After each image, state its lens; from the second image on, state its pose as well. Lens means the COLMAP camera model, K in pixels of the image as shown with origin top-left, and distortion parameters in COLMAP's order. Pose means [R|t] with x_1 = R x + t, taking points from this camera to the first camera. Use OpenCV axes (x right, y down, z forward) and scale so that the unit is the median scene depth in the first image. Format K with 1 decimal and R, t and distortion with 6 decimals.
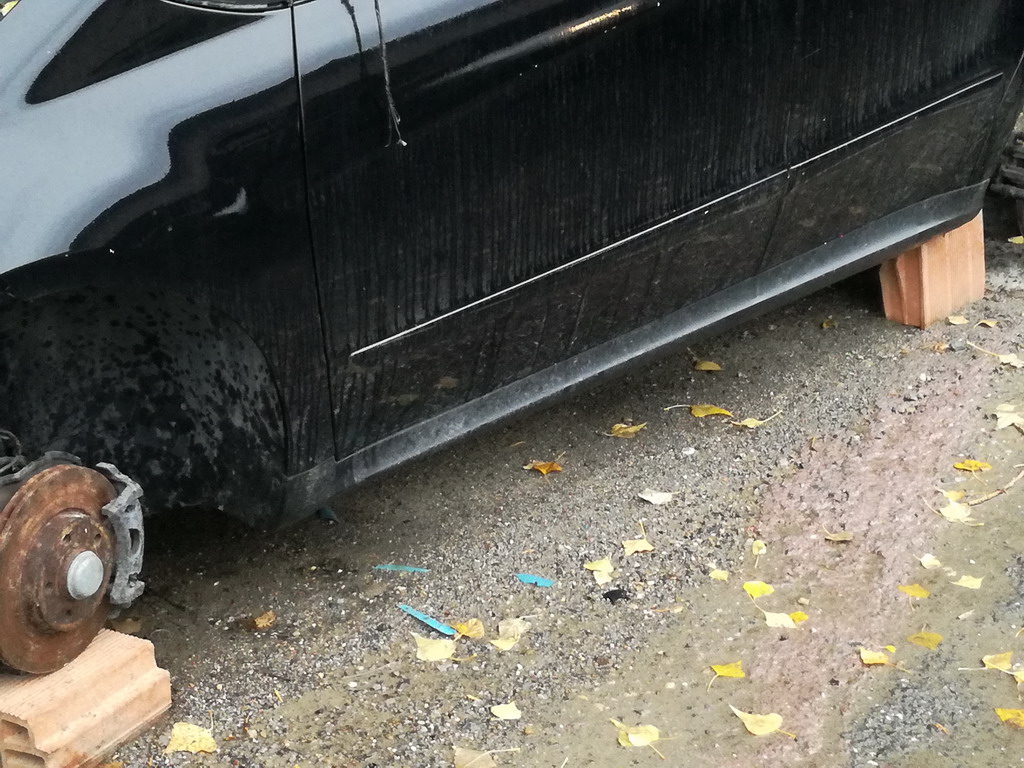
lens RADIAL K [[1913.6, 0, 512.4], [0, 1913.6, 385.7], [0, 0, 1]] dist [0.117404, 0.000000]
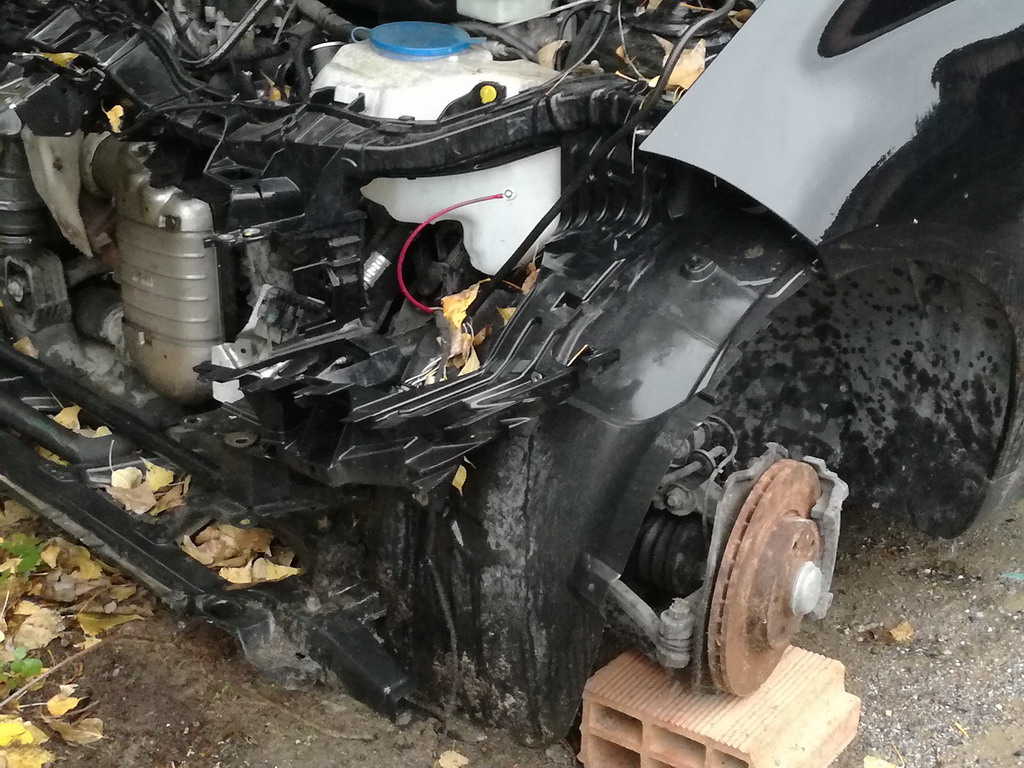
lens RADIAL K [[1913.6, 0, 511.7], [0, 1913.6, 382.2], [0, 0, 1]] dist [0.117404, 0.000000]
pose [[0.997653, 0.056284, -0.038985, -0.292223], [-0.054504, 0.997486, 0.045291, -0.023537], [0.041437, -0.043059, 0.998213, 0.122297]]
